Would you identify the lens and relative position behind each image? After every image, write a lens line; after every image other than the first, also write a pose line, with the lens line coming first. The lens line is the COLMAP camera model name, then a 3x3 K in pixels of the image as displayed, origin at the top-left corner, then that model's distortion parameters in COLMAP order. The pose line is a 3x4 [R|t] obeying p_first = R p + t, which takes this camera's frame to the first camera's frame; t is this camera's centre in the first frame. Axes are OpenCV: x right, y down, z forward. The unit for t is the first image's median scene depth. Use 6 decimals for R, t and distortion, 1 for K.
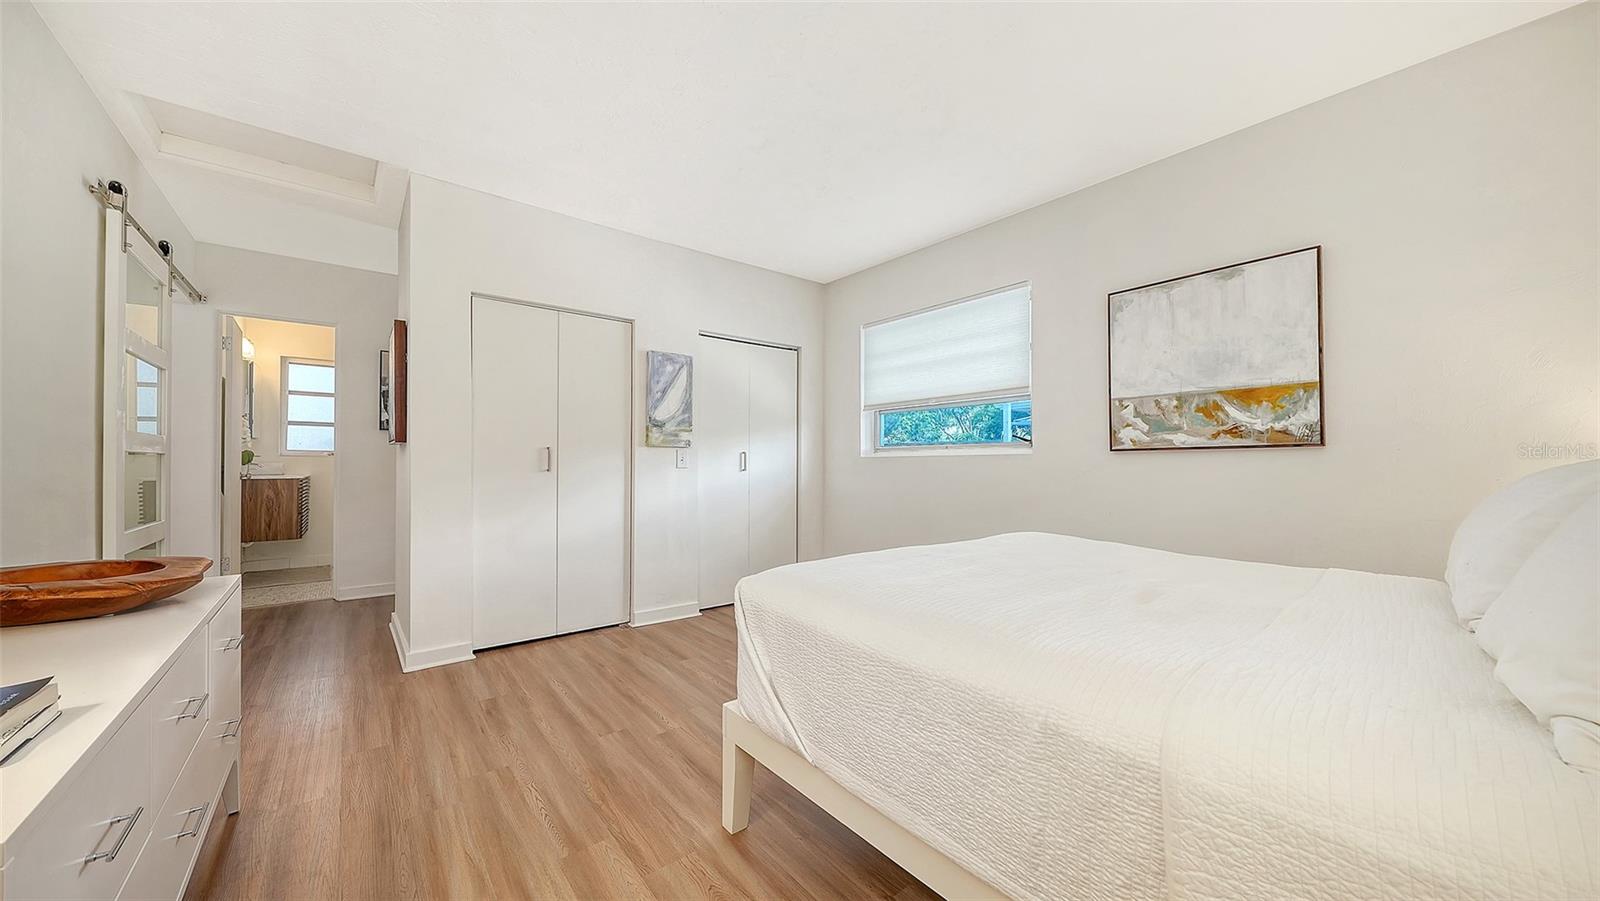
lens RADIAL K [[563.4, 0, 805.2], [0, 563.4, 449.6], [0, 0, 1]] dist [0.000214, -0.001131]
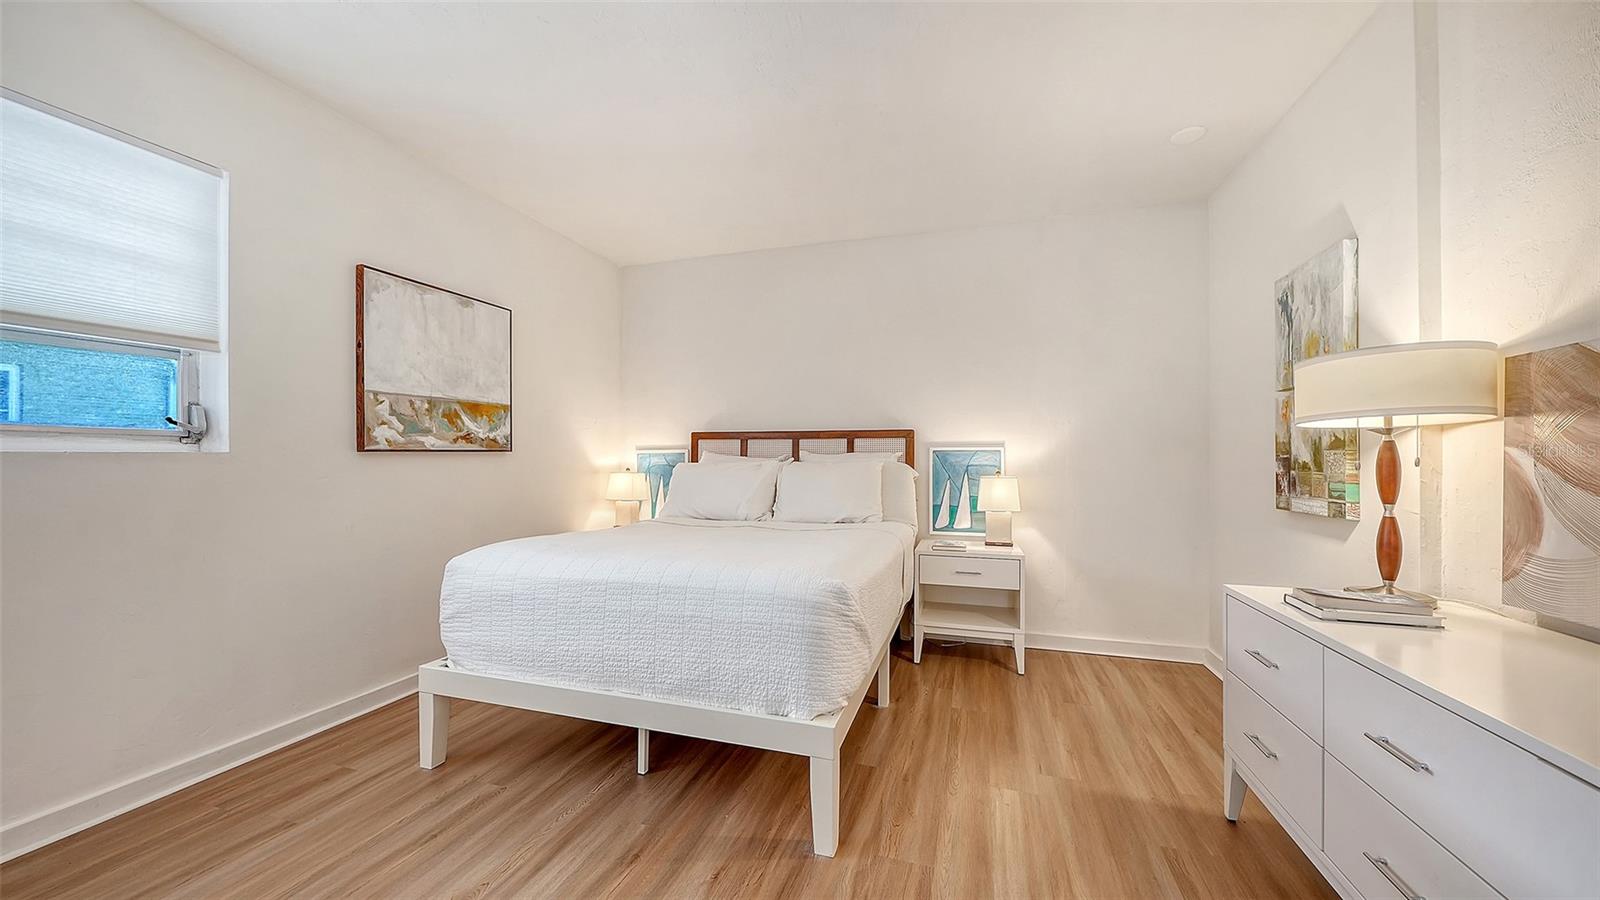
lens RADIAL K [[566.3, 0, 797.8], [0, 566.3, 456.0], [0, 0, 1]] dist [-0.004586, -0.000635]
pose [[-0.543000, 0.003026, 0.839727, -0.573845], [-0.020256, 0.999655, -0.016700, 0.011242], [-0.839488, -0.026077, -0.542752, 0.998337]]
